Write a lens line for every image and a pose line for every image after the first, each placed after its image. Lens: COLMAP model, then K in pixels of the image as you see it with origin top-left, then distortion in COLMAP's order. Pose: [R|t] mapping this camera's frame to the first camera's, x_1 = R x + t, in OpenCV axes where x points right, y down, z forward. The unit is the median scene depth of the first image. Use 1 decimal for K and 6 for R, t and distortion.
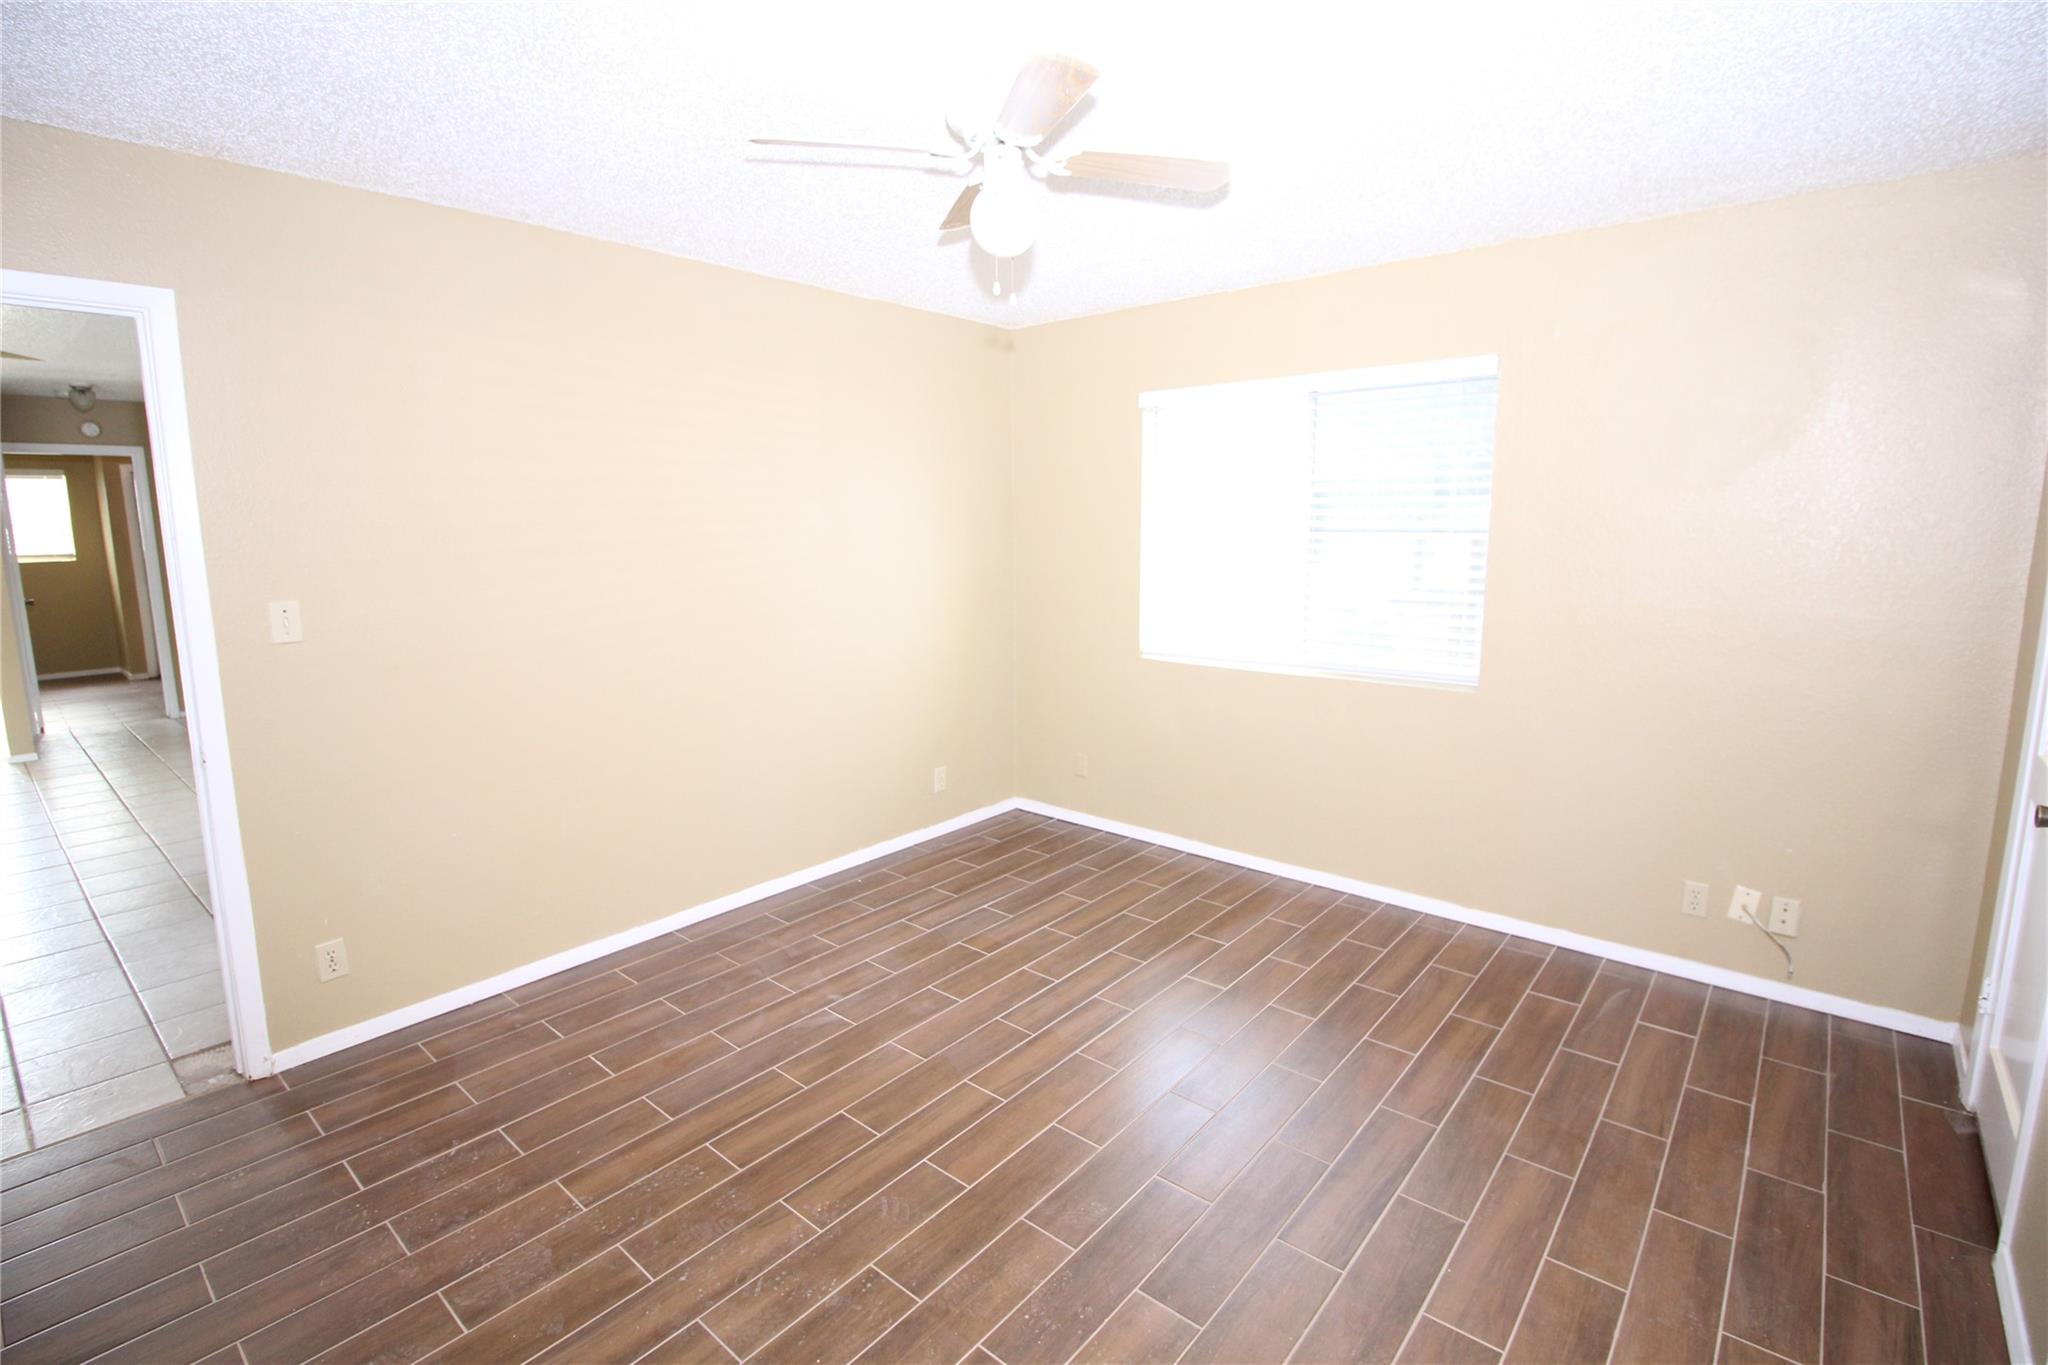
lens RADIAL K [[949.1, 0, 1033.7], [0, 949.1, 666.8], [0, 0, 1]] dist [-0.001192, -0.012820]
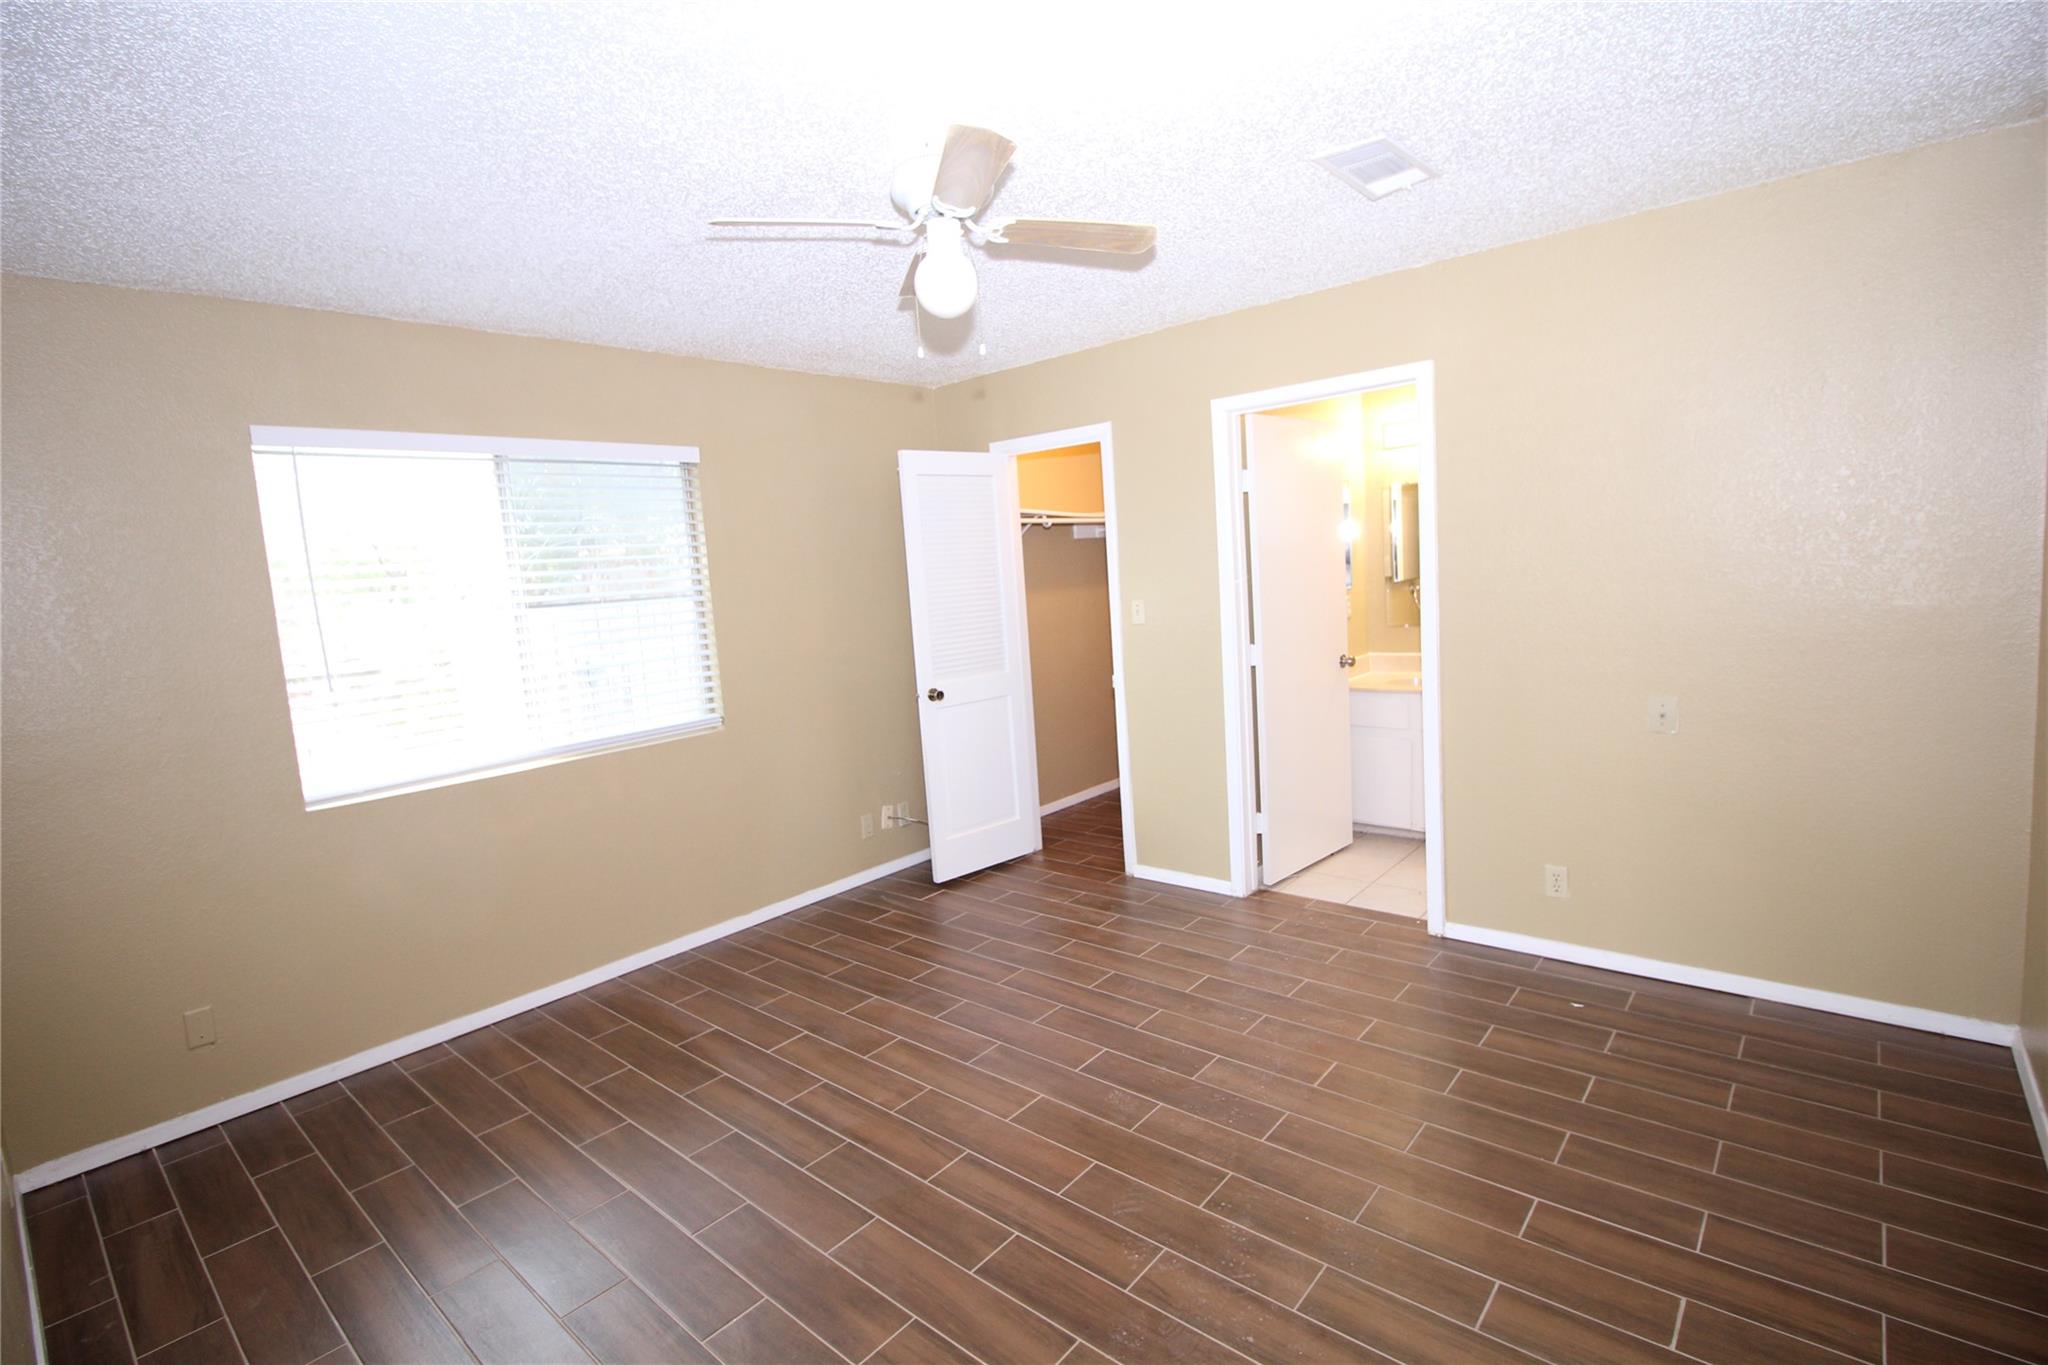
lens RADIAL K [[949.1, 0, 1033.7], [0, 949.1, 666.8], [0, 0, 1]] dist [-0.001192, -0.012820]
pose [[0.004248, -0.097445, 0.995232, -0.879152], [0.219330, 0.971098, 0.094146, -0.095462], [-0.975641, 0.217885, 0.025498, 0.738777]]
